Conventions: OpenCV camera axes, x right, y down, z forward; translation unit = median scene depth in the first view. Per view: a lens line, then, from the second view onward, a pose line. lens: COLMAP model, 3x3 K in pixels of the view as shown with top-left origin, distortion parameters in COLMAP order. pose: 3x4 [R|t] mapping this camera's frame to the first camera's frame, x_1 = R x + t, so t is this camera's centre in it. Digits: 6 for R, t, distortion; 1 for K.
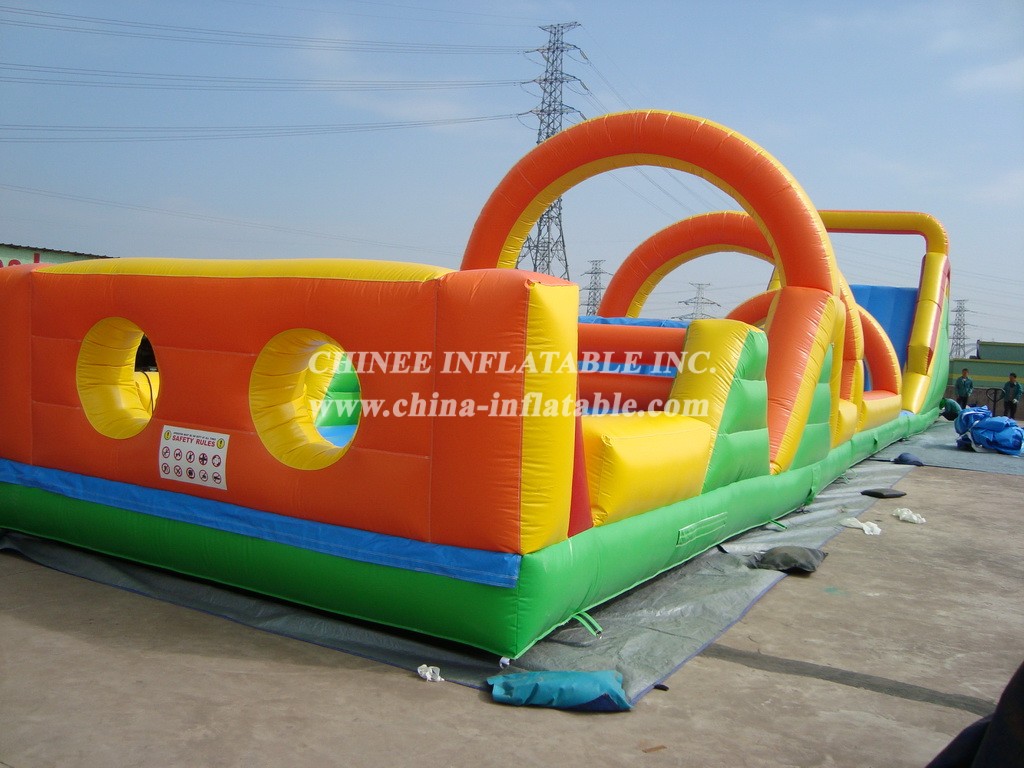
lens RADIAL K [[1072.3, 0, 512.0], [0, 1072.3, 384.0], [0, 0, 1]] dist [-0.231732, 0.271020]
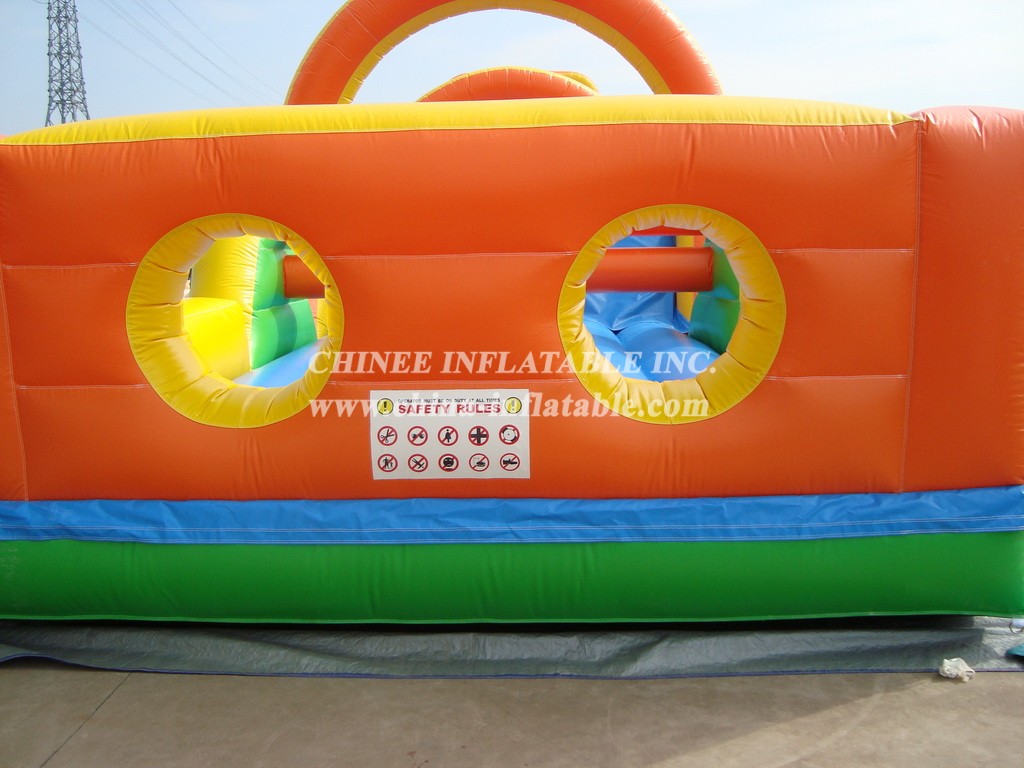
lens RADIAL K [[1072.3, 0, 512.0], [0, 1072.3, 384.0], [0, 0, 1]] dist [-0.231732, 0.271020]
pose [[0.881360, -0.154491, 0.446473, -0.537926], [0.096763, 0.984019, 0.149480, -0.045942], [-0.462431, -0.088544, 0.882223, 0.453108]]
